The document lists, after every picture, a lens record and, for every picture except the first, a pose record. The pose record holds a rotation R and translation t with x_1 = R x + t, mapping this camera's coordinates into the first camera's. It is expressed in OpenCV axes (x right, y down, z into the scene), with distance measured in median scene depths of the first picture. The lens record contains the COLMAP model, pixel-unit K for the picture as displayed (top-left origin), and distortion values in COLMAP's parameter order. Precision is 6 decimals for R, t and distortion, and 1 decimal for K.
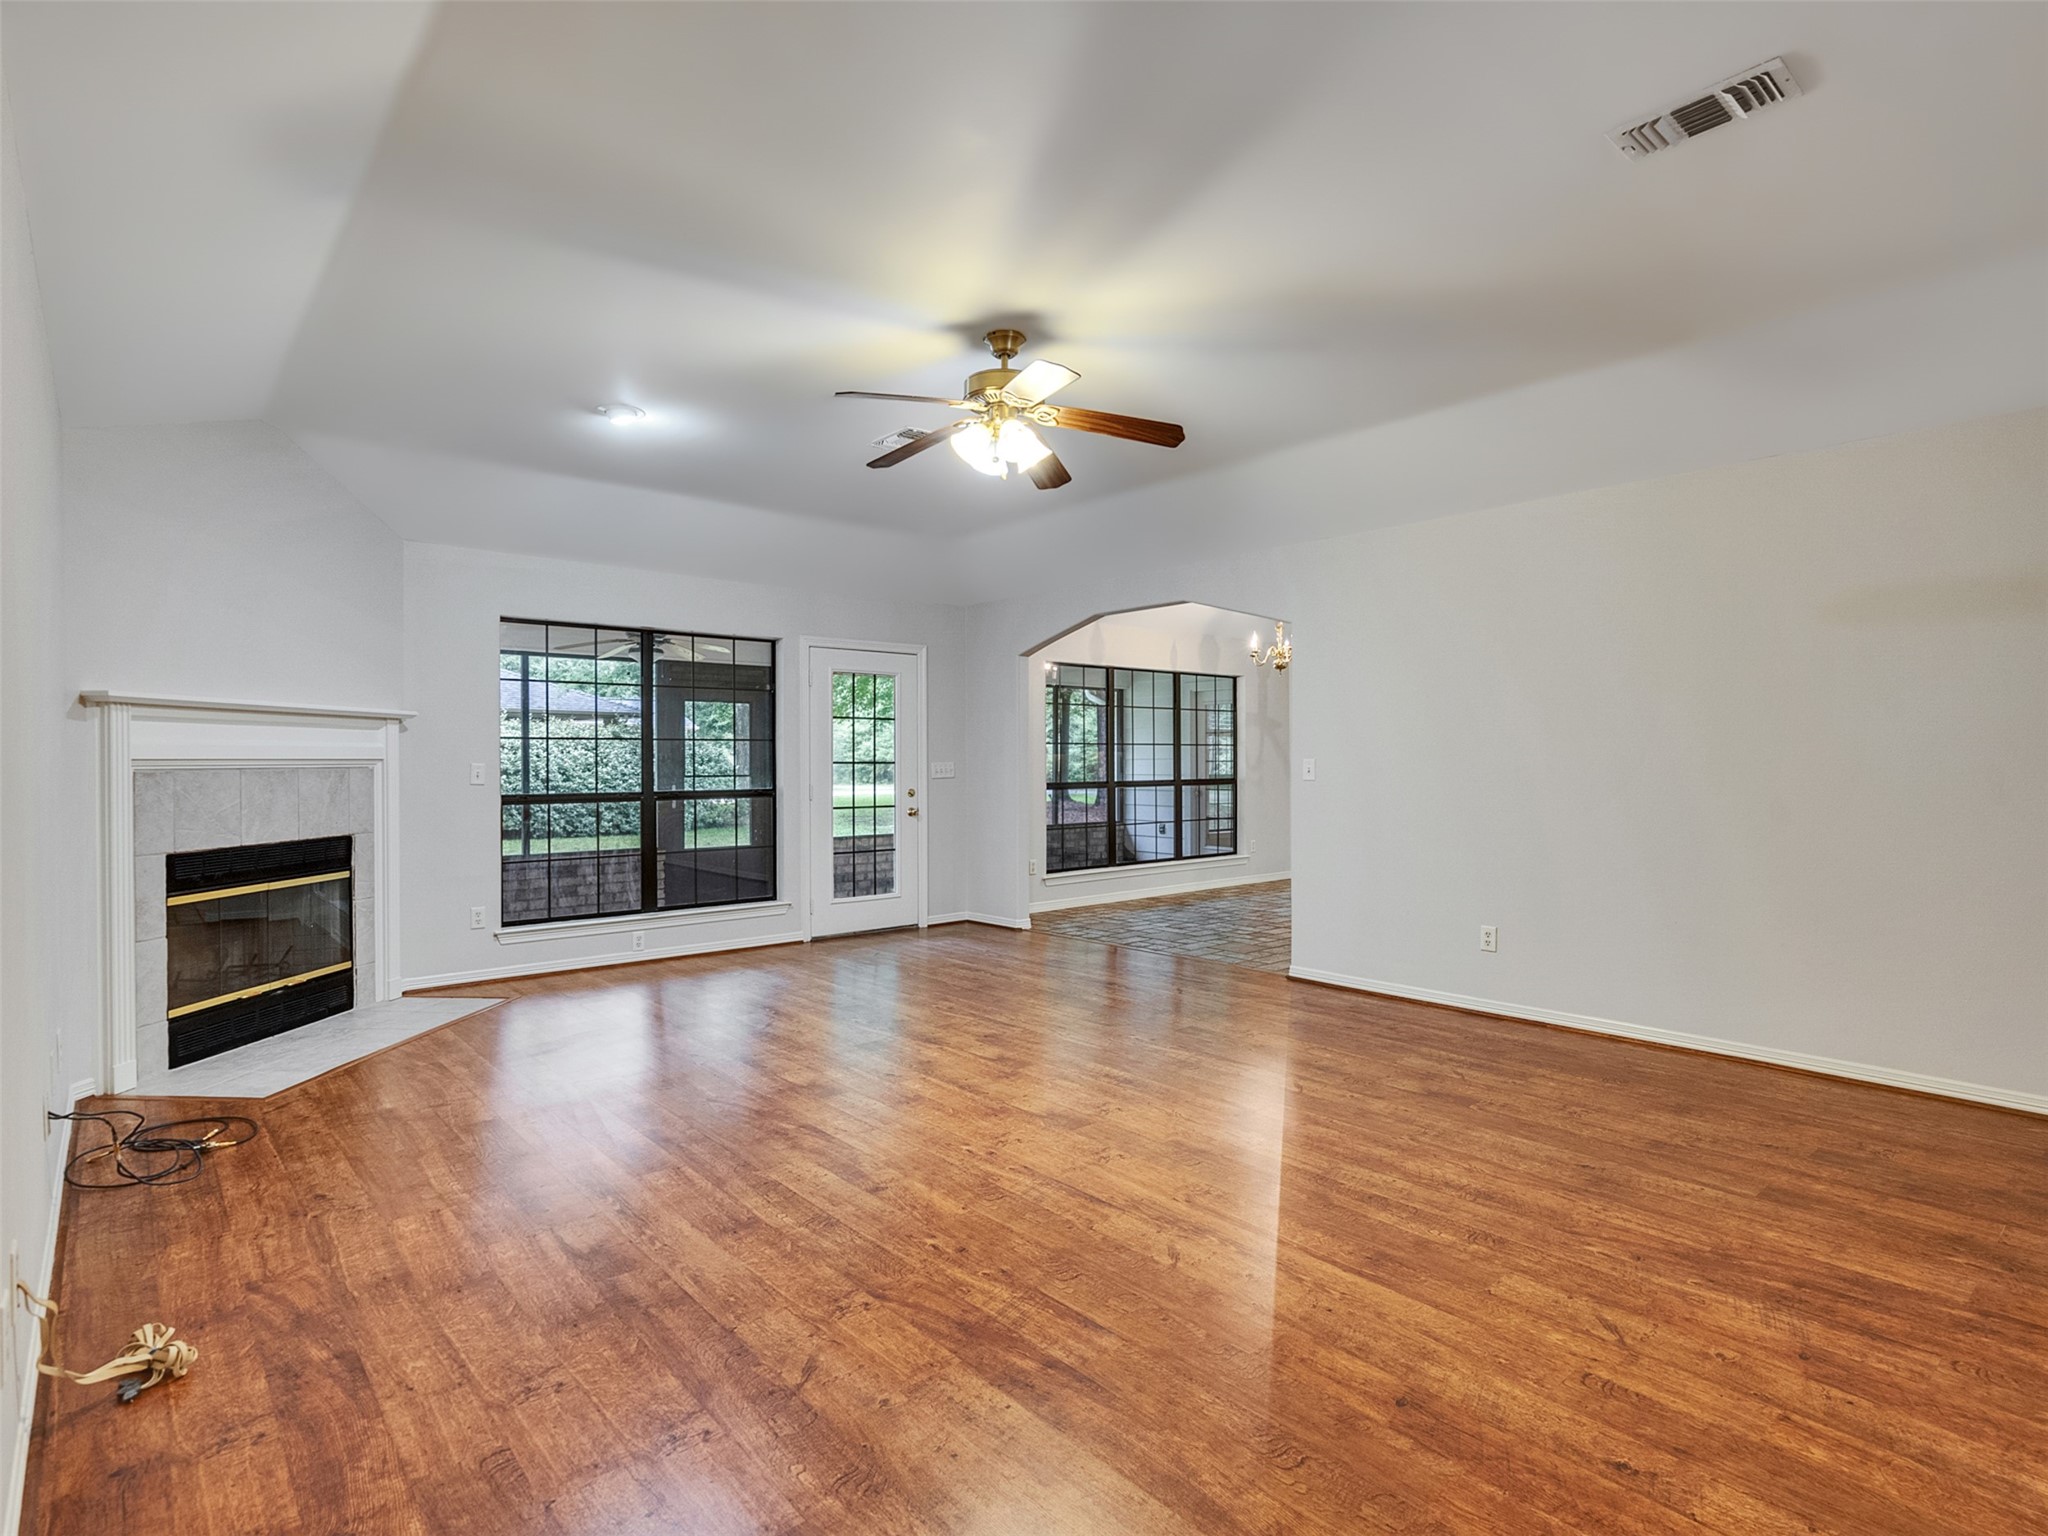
lens RADIAL K [[1046.9, 0, 999.3], [0, 1046.9, 767.9], [0, 0, 1]] dist [-0.005875, 0.004122]
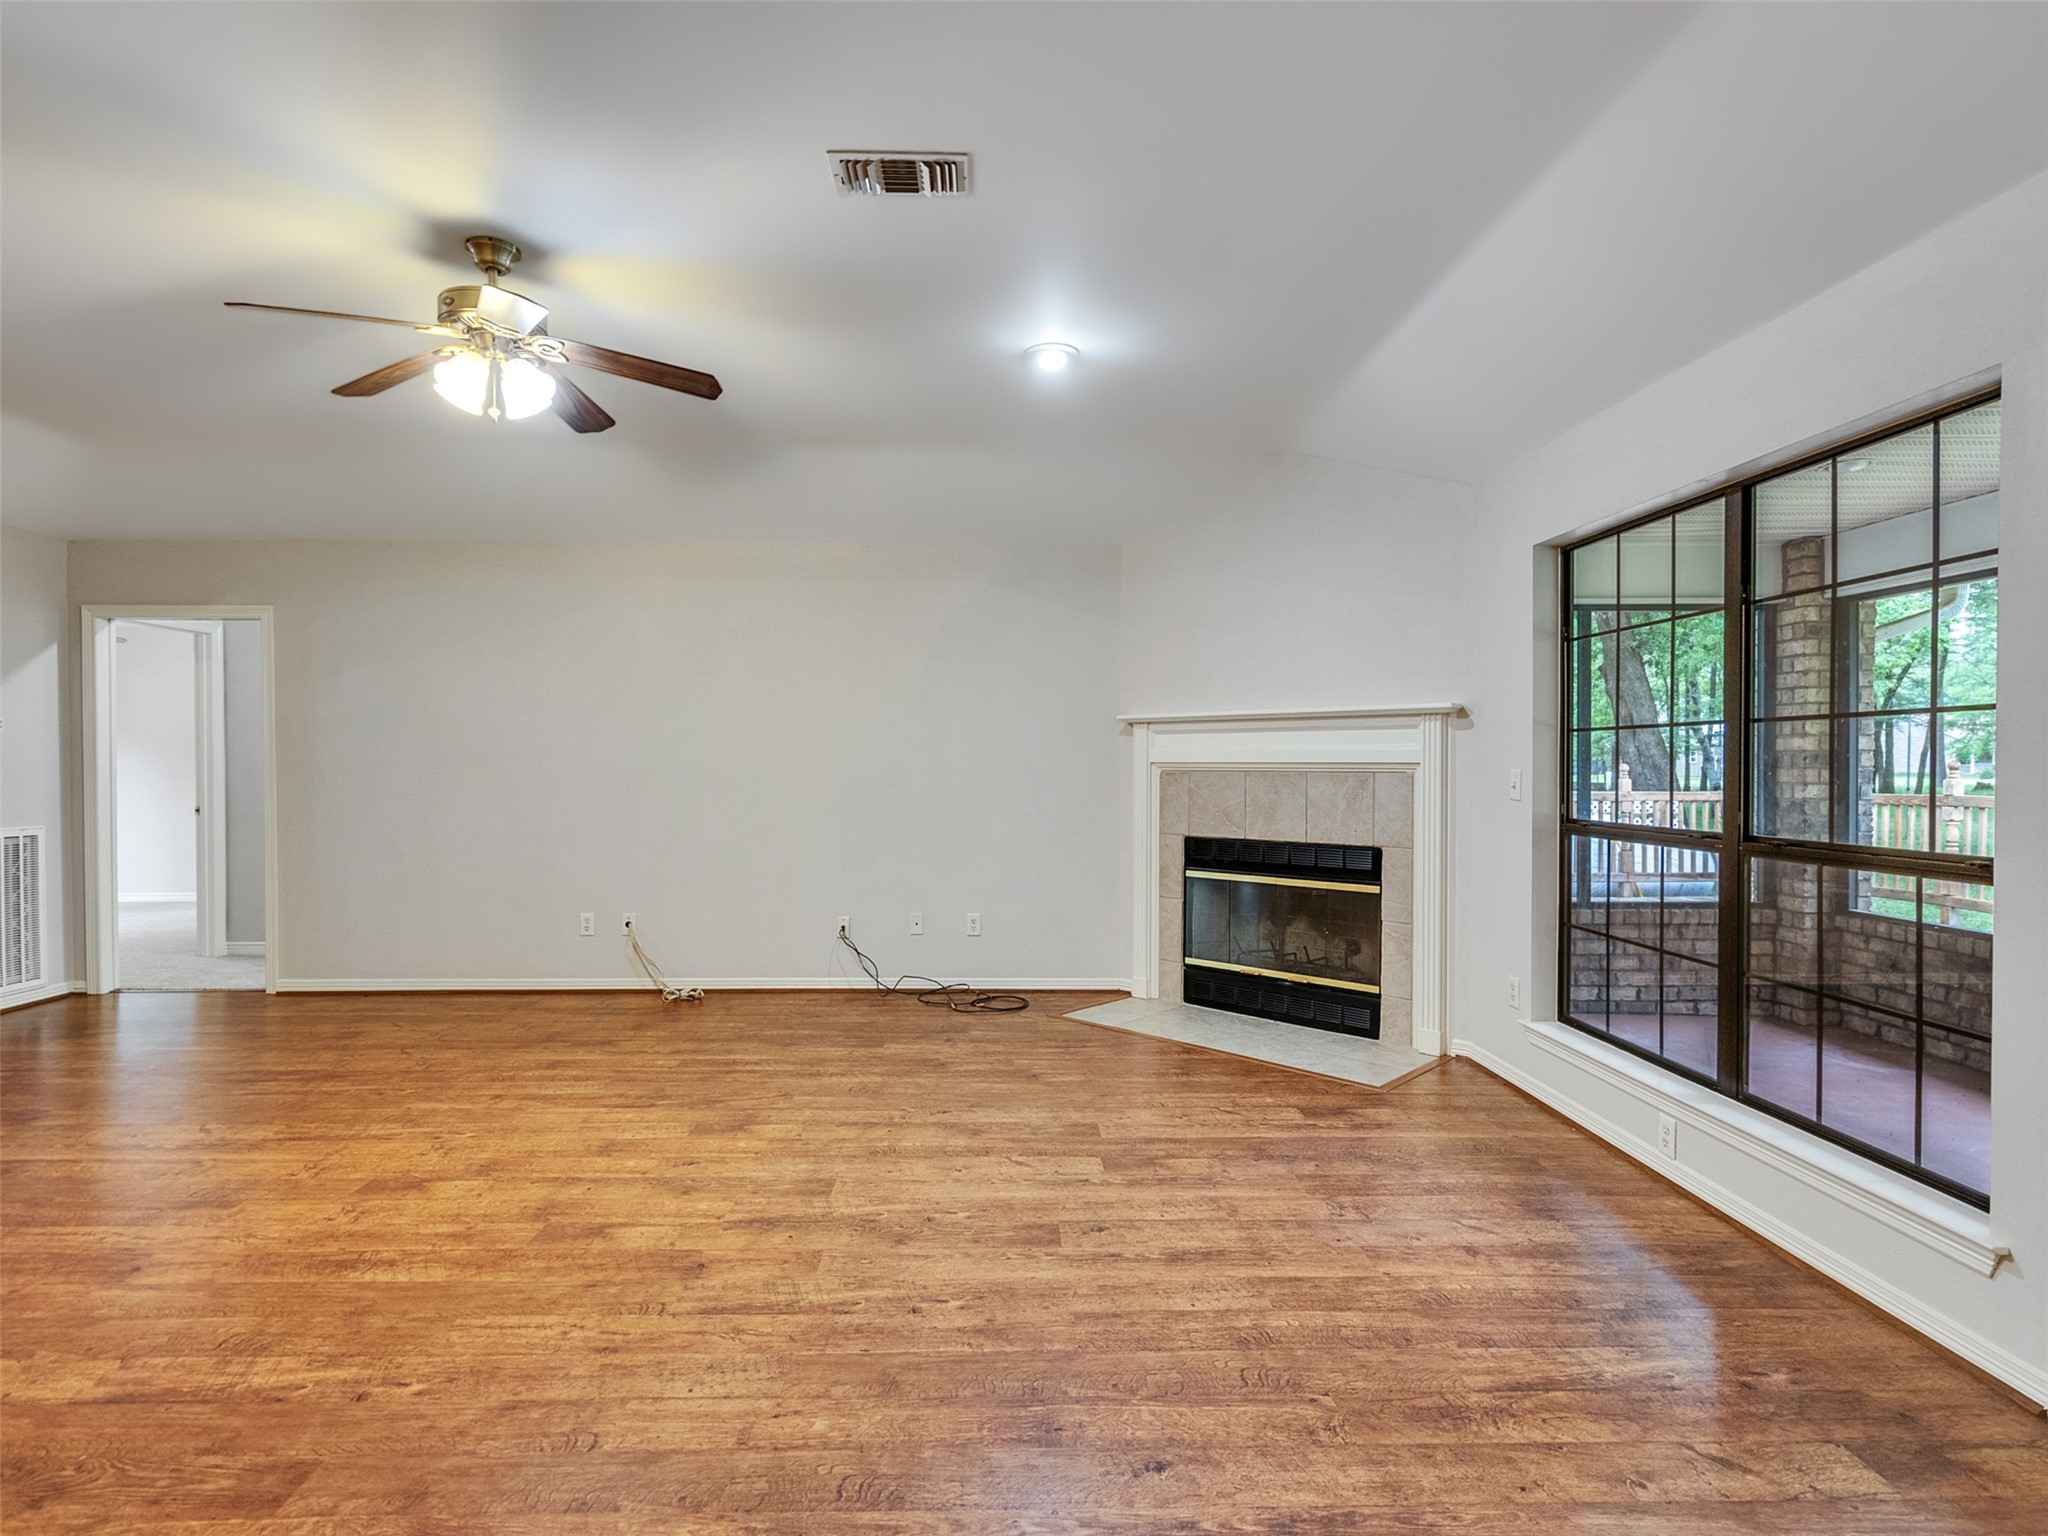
lens RADIAL K [[1046.9, 0, 1017.7], [0, 1046.9, 769.9], [0, 0, 1]] dist [-0.005875, 0.004122]
pose [[-0.620476, 0.008374, -0.784180, 0.369995], [-0.007219, 0.999840, 0.016389, -0.020037], [0.784192, 0.015830, -0.620316, 1.723157]]
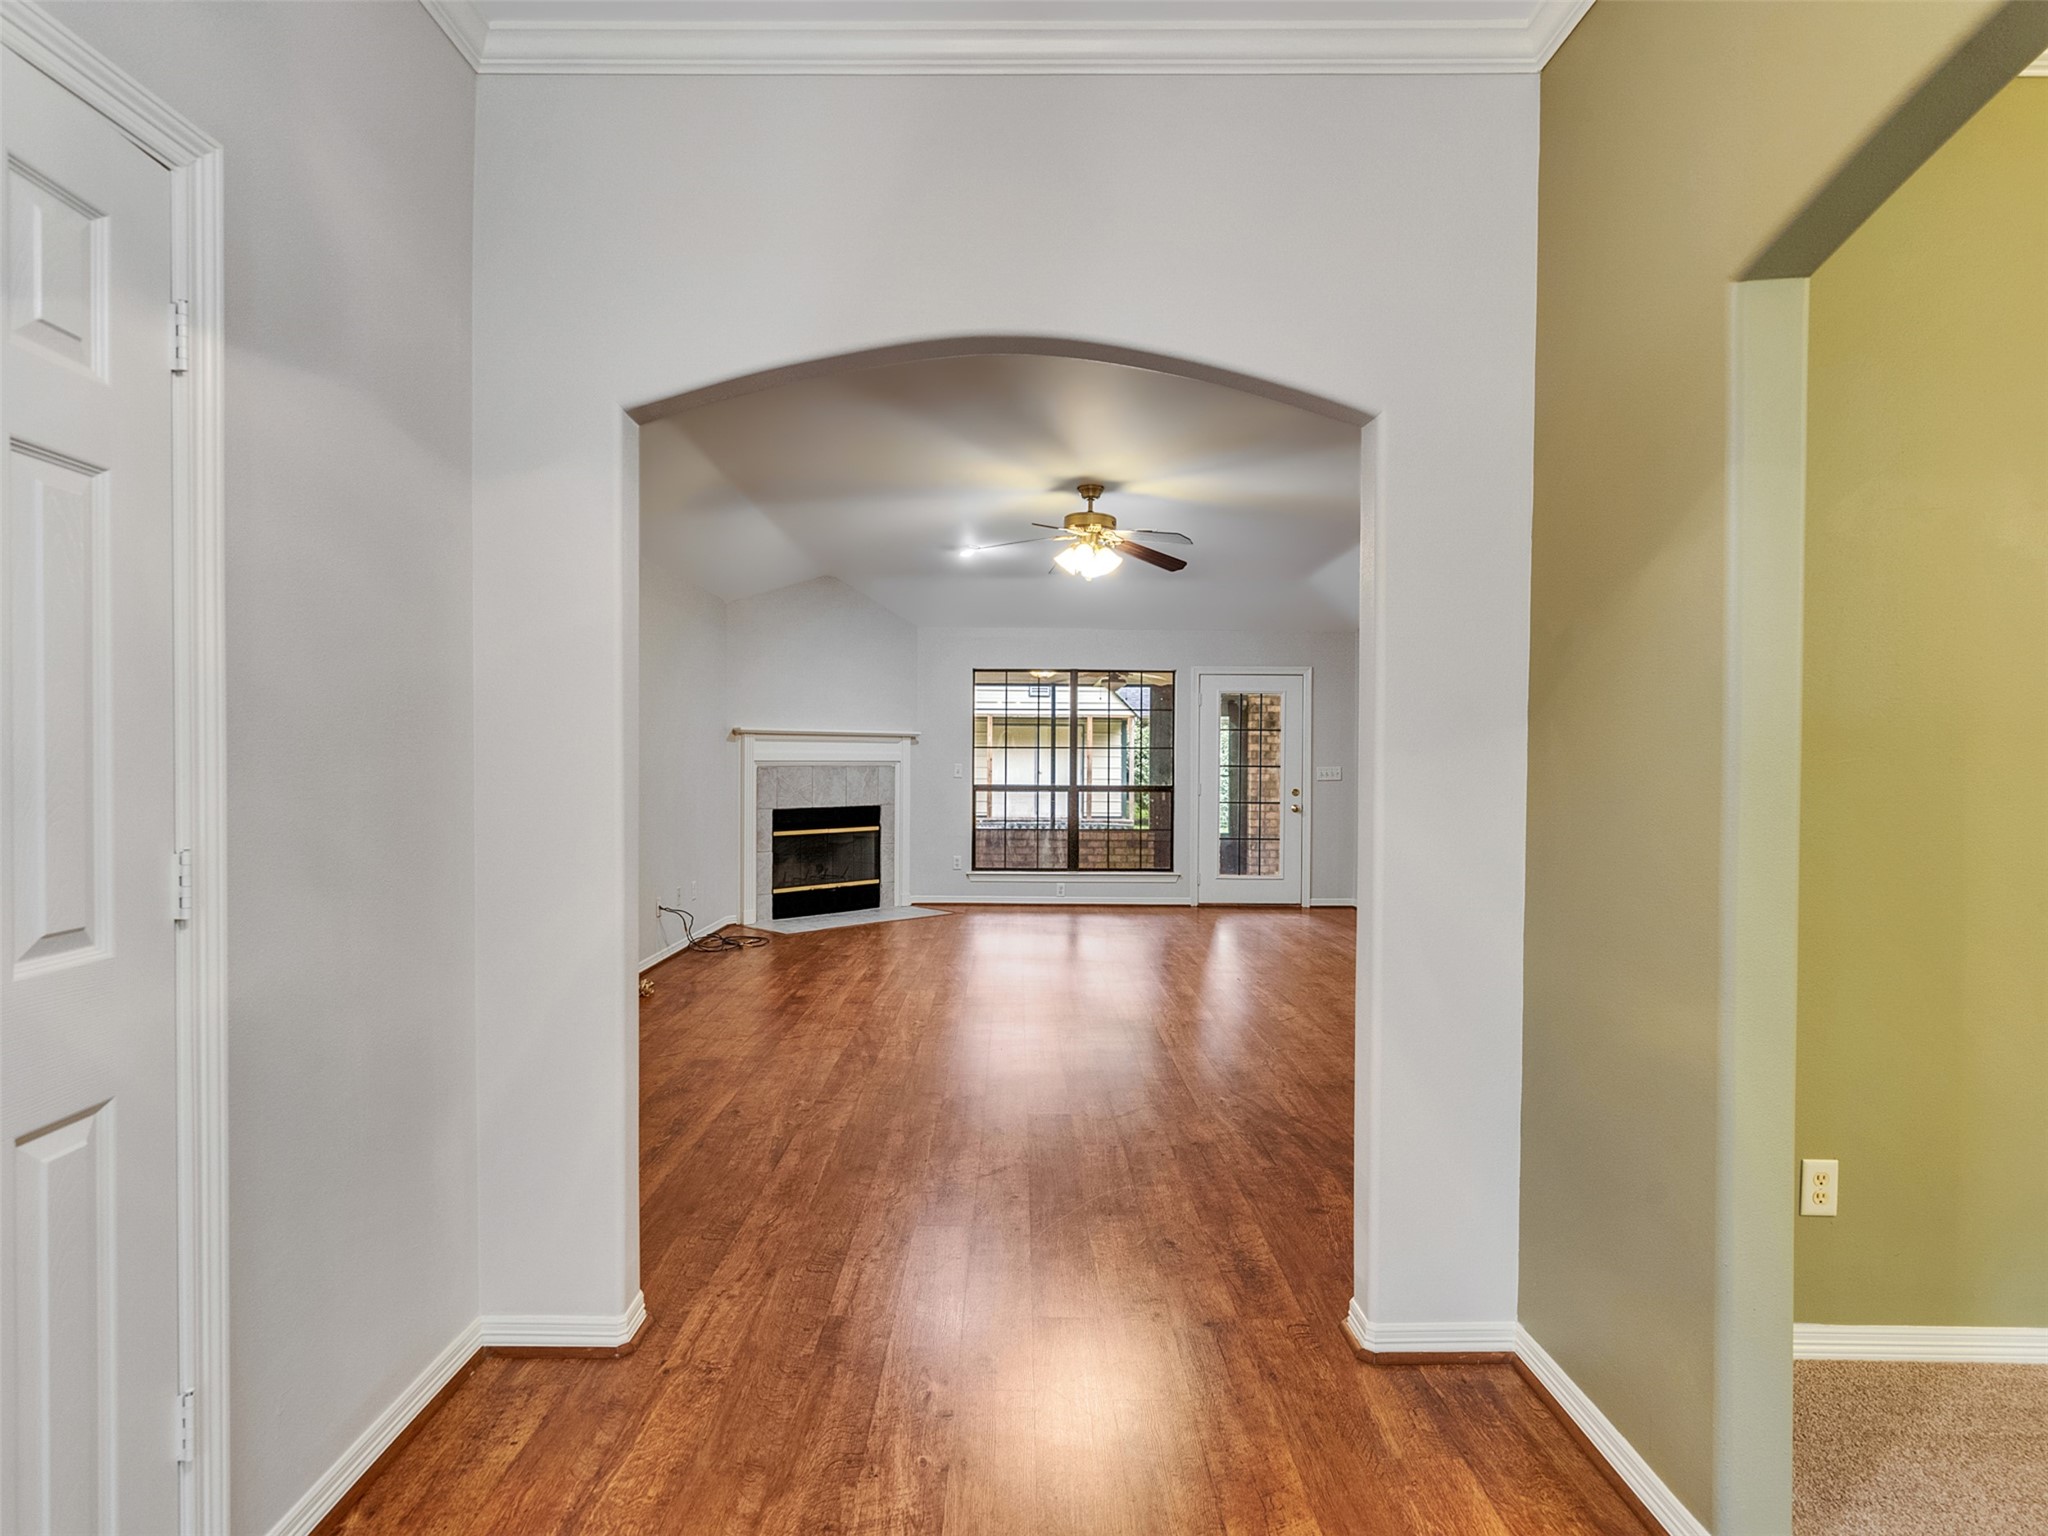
lens RADIAL K [[1046.9, 0, 1004.0], [0, 1046.9, 776.6], [0, 0, 1]] dist [-0.005875, 0.004122]
pose [[0.759642, 0.017420, -0.650108, 0.847755], [-0.012476, 0.999848, 0.012213, -0.008839], [0.650222, -0.001167, 0.759743, -0.220565]]
